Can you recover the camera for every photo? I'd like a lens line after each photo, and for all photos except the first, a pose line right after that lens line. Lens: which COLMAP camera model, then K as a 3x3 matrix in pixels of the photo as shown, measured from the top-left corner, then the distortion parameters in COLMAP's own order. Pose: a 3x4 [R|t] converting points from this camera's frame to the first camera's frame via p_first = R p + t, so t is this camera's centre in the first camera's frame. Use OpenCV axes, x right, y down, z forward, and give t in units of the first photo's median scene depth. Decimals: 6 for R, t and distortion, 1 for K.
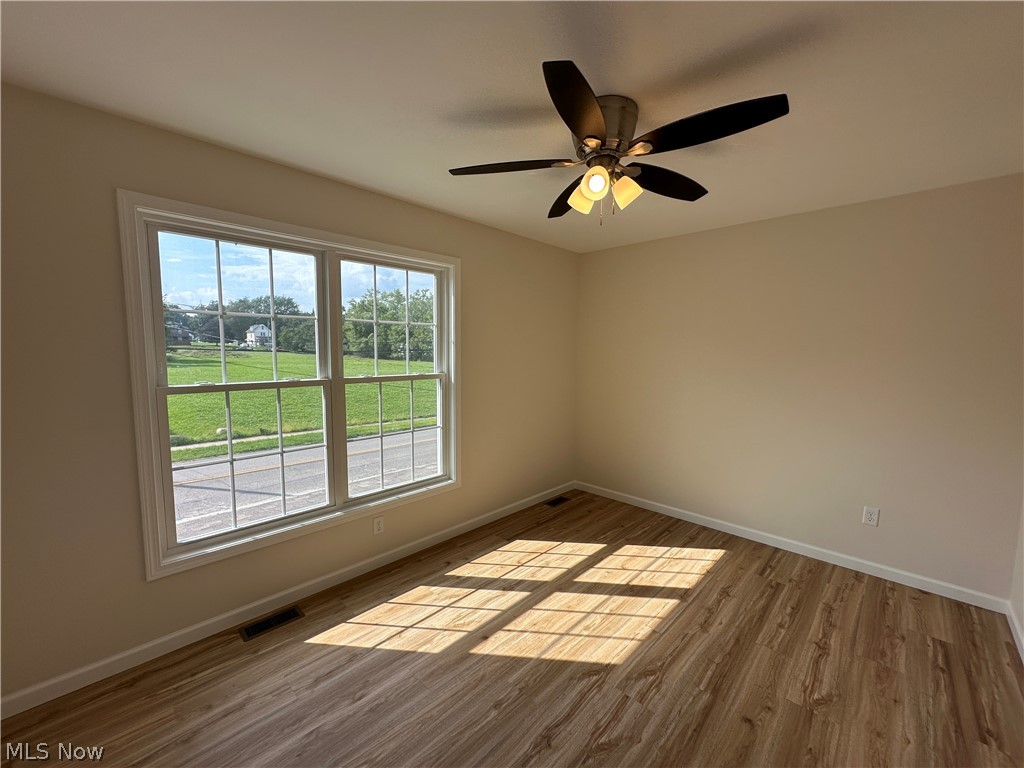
lens RADIAL K [[408.6, 0, 512.0], [0, 408.6, 384.0], [0, 0, 1]] dist [-0.002737, -0.000184]
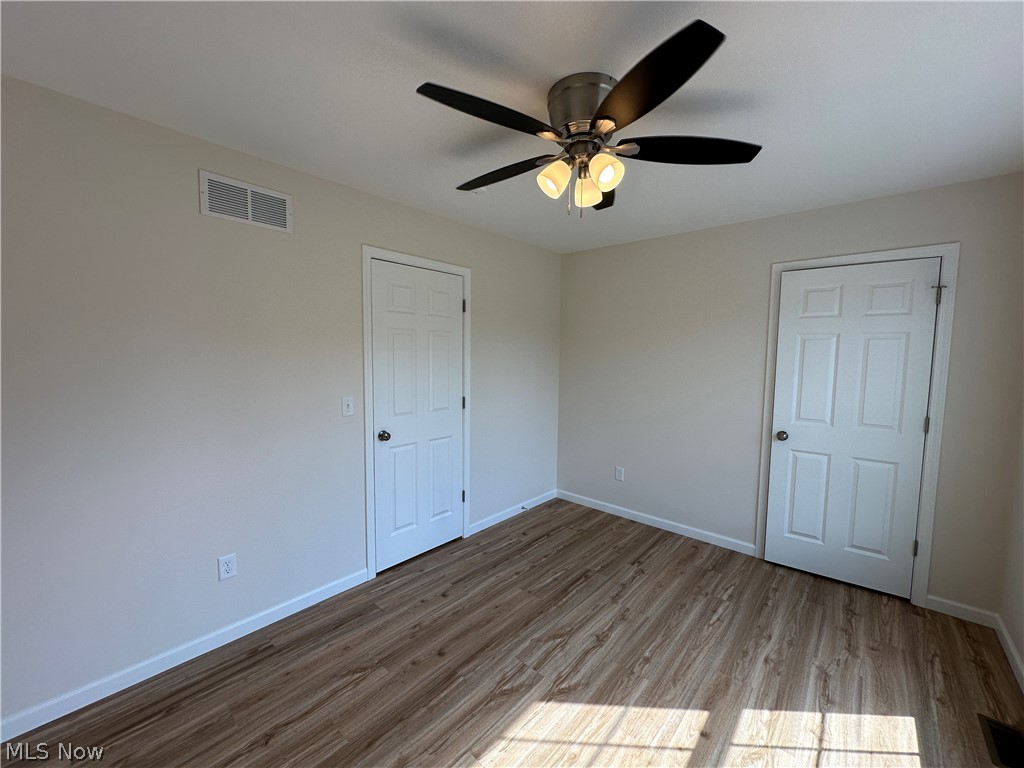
lens RADIAL K [[408.6, 0, 512.0], [0, 408.6, 384.0], [0, 0, 1]] dist [-0.002737, -0.000184]
pose [[-0.998497, -0.015745, -0.052487, 0.385218], [-0.024198, 0.986075, 0.164531, -0.159160], [0.049166, 0.165554, -0.984974, 1.816717]]
